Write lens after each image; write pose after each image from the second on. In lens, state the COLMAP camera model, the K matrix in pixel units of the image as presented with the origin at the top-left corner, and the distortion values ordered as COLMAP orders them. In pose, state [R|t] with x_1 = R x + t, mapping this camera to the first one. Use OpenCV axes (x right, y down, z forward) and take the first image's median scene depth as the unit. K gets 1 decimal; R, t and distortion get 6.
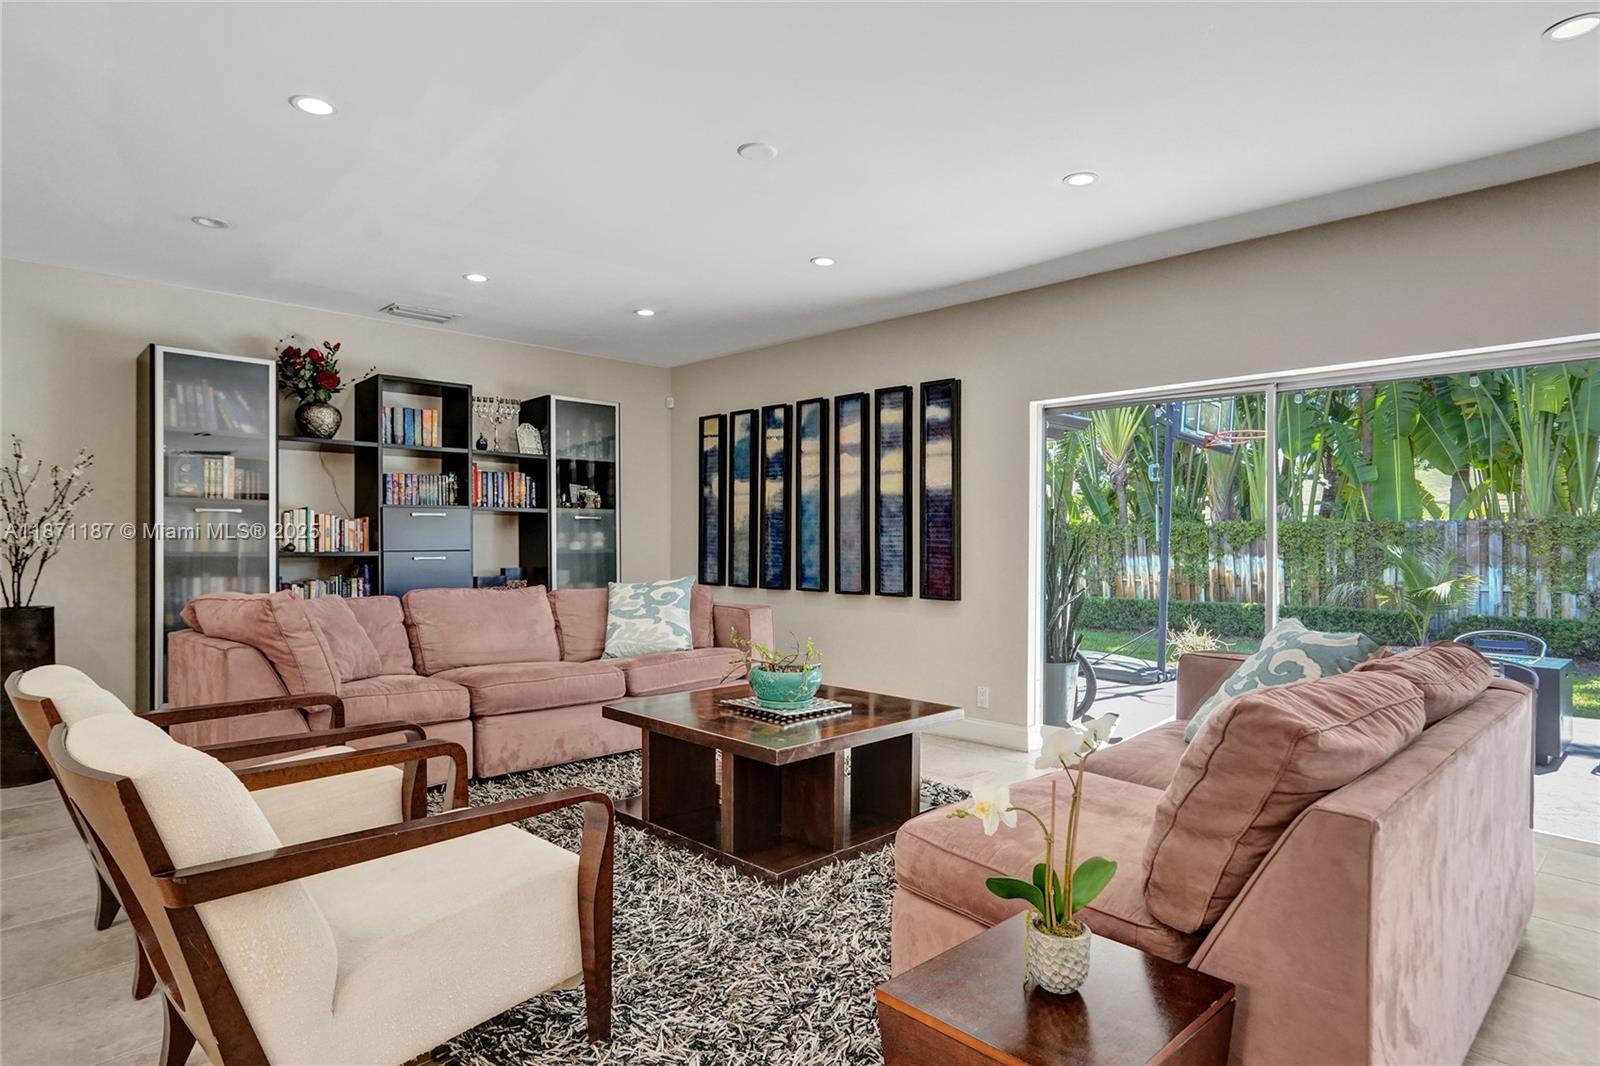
lens RADIAL K [[888.6, 0, 798.9], [0, 888.6, 535.8], [0, 0, 1]] dist [0.006046, 0.007647]
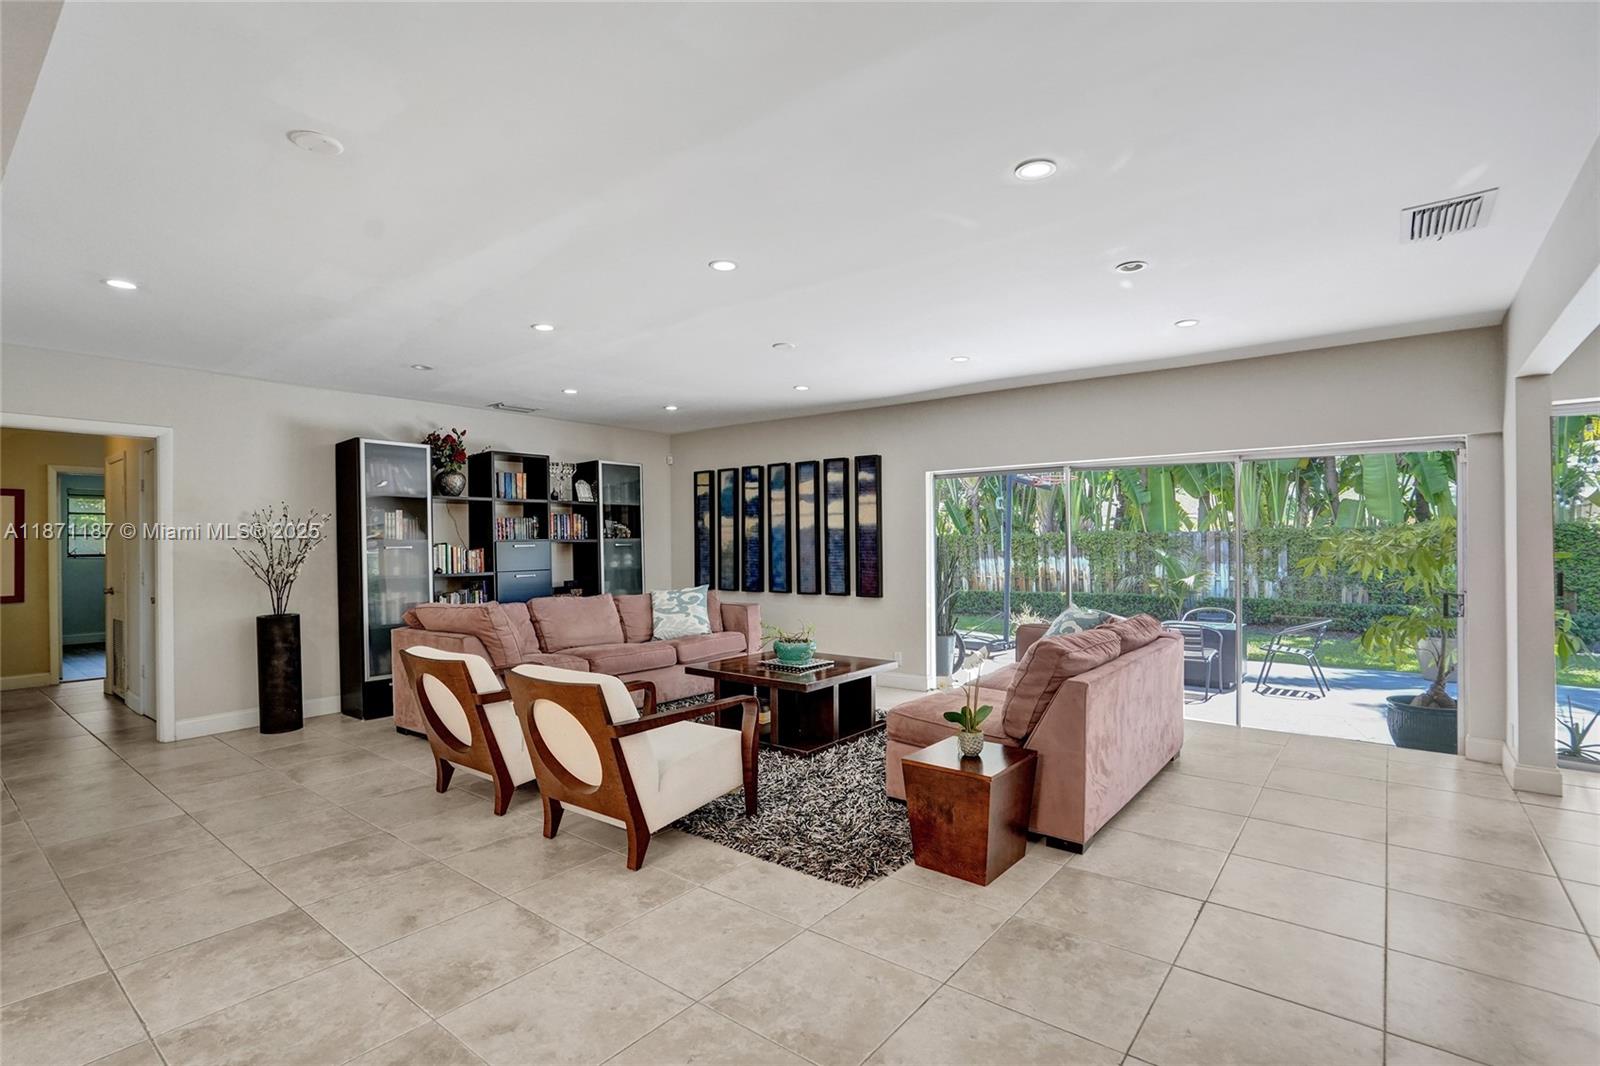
lens RADIAL K [[764.6, 0, 796.6], [0, 764.6, 532.8], [0, 0, 1]] dist [-0.021319, 0.005117]
pose [[0.992510, -0.011151, 0.121657, -0.121951], [0.012158, 0.999898, -0.007544, -0.030014], [-0.121561, 0.008966, 0.992544, -0.291481]]
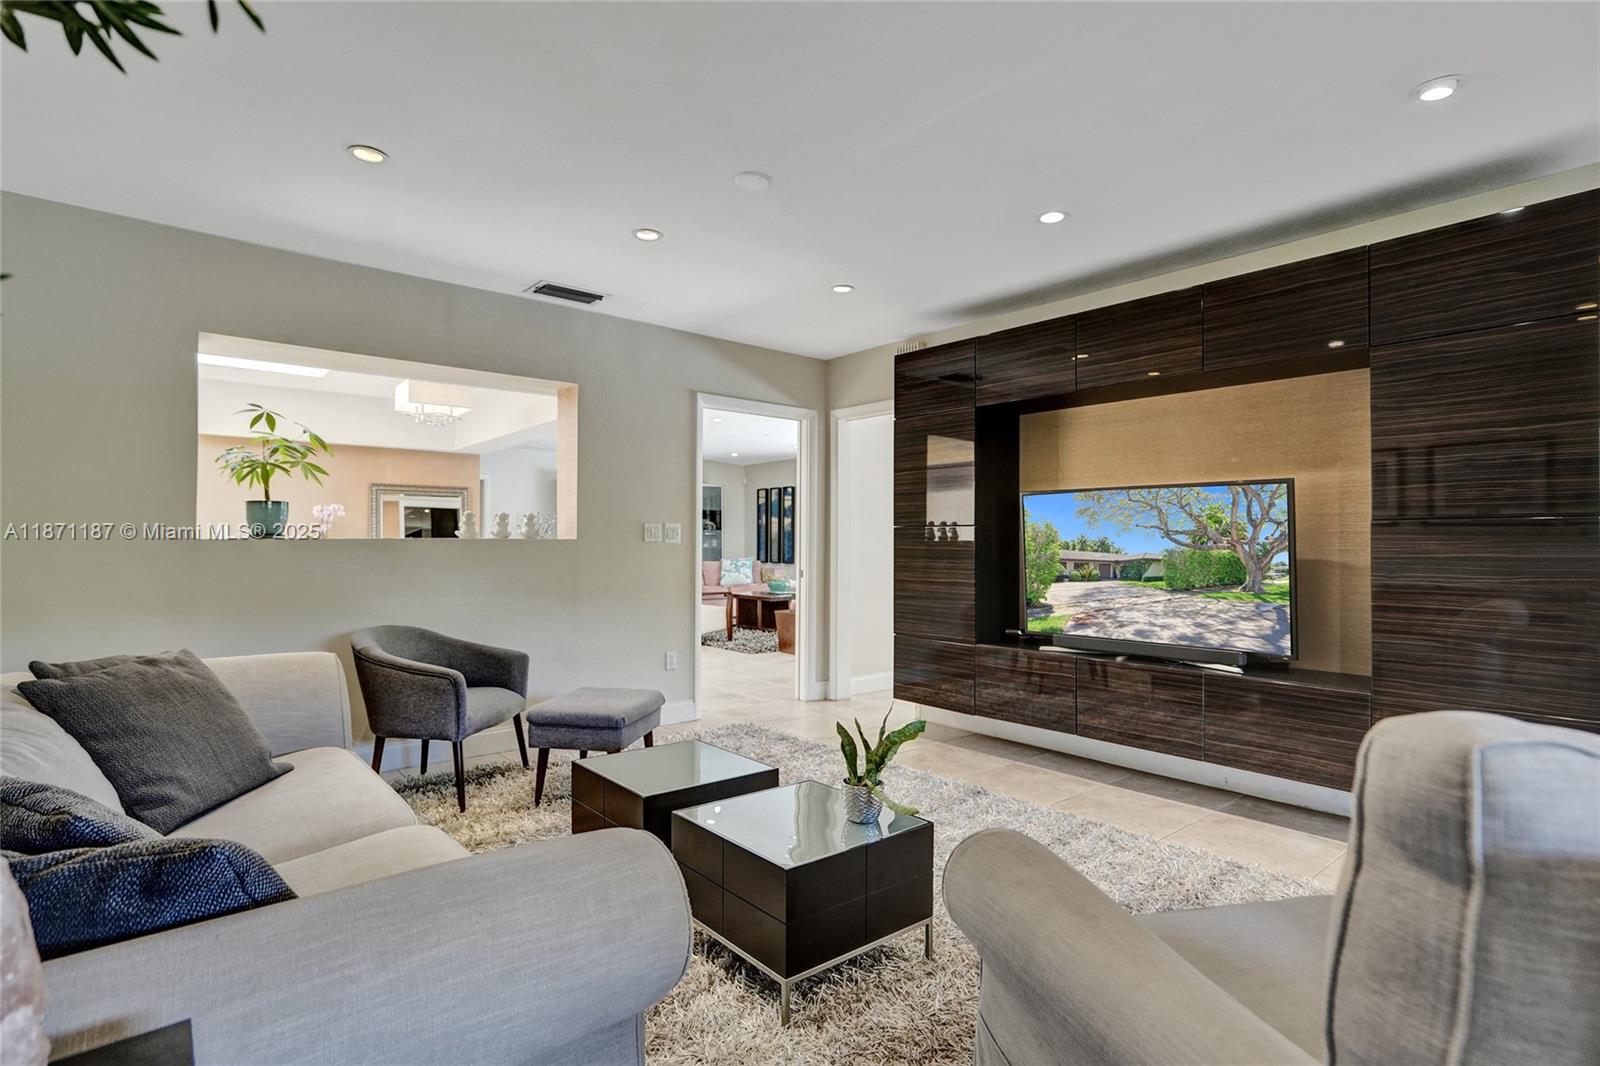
lens RADIAL K [[800.6, 0, 788.5], [0, 800.6, 535.4], [0, 0, 1]] dist [-0.015796, 0.000629]
pose [[0.996016, -0.001934, -0.089148, 0.185825], [0.000983, 0.999942, -0.010718, 0.008756], [0.089164, 0.010588, 0.995961, -1.274253]]
